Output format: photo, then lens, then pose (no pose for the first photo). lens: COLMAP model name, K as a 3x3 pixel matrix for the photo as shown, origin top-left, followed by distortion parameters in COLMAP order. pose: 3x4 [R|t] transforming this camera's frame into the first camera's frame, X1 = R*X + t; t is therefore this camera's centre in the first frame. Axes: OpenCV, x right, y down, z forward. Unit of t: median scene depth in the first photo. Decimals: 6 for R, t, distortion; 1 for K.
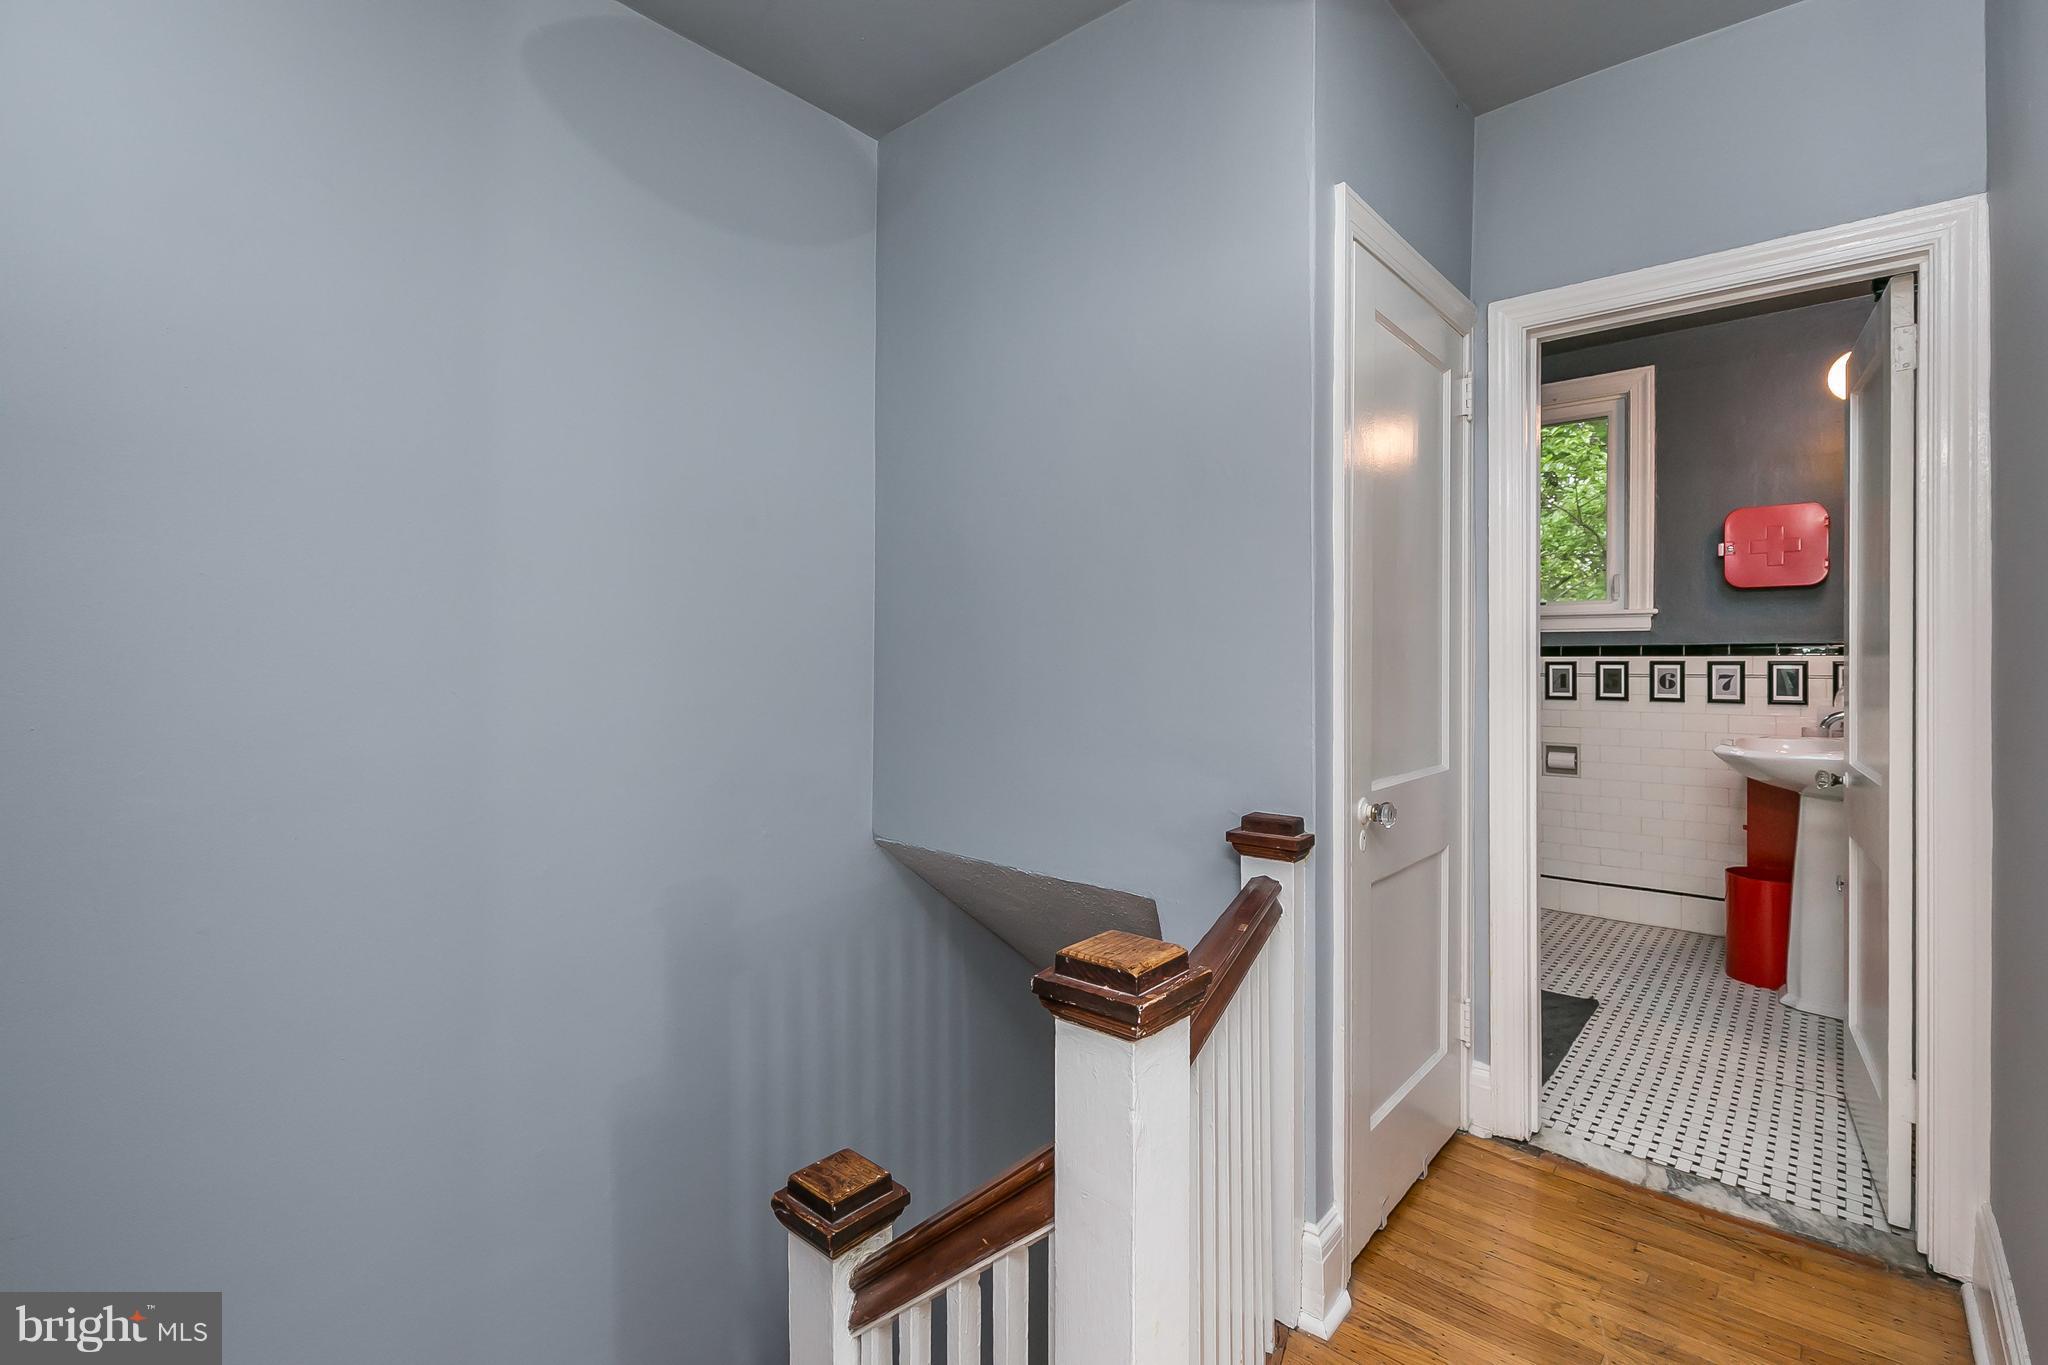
lens RADIAL K [[922.3, 0, 1040.3], [0, 922.3, 660.8], [0, 0, 1]] dist [-0.001066, -0.000621]
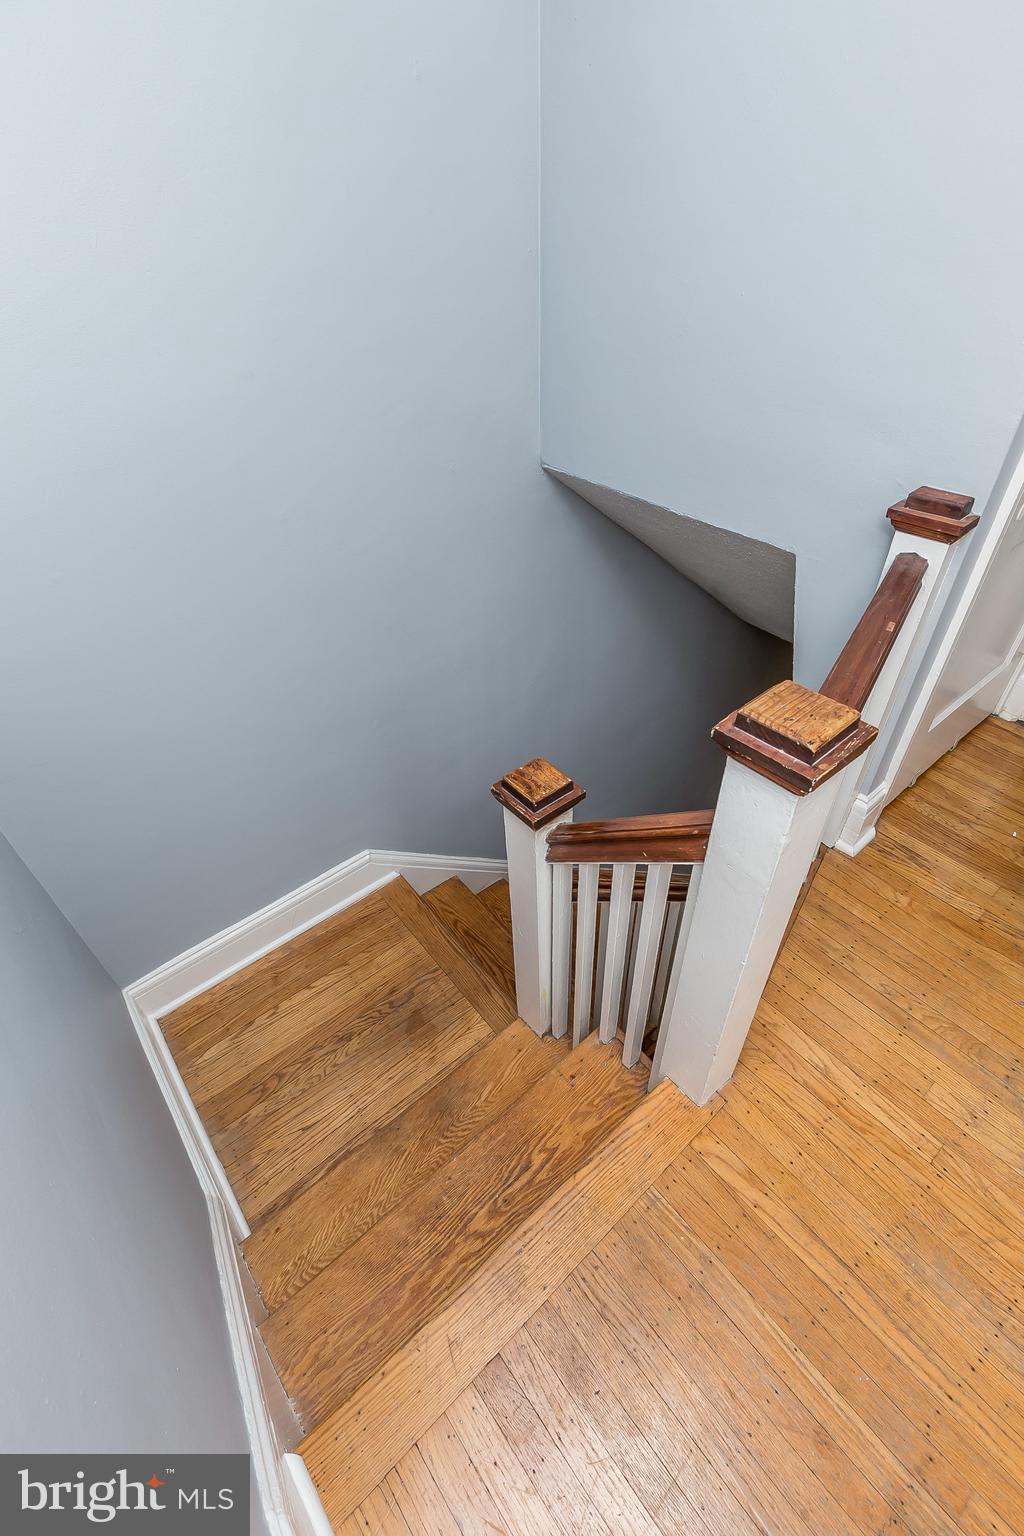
lens RADIAL K [[679.1, 0, 512.6], [0, 679.1, 769.5], [0, 0, 1]] dist [-0.010554, 0.000318]
pose [[0.982864, 0.089686, -0.161045, -0.066881], [0.037070, 0.759643, 0.649283, -0.103862], [0.180569, -0.644127, 0.743300, 0.172955]]
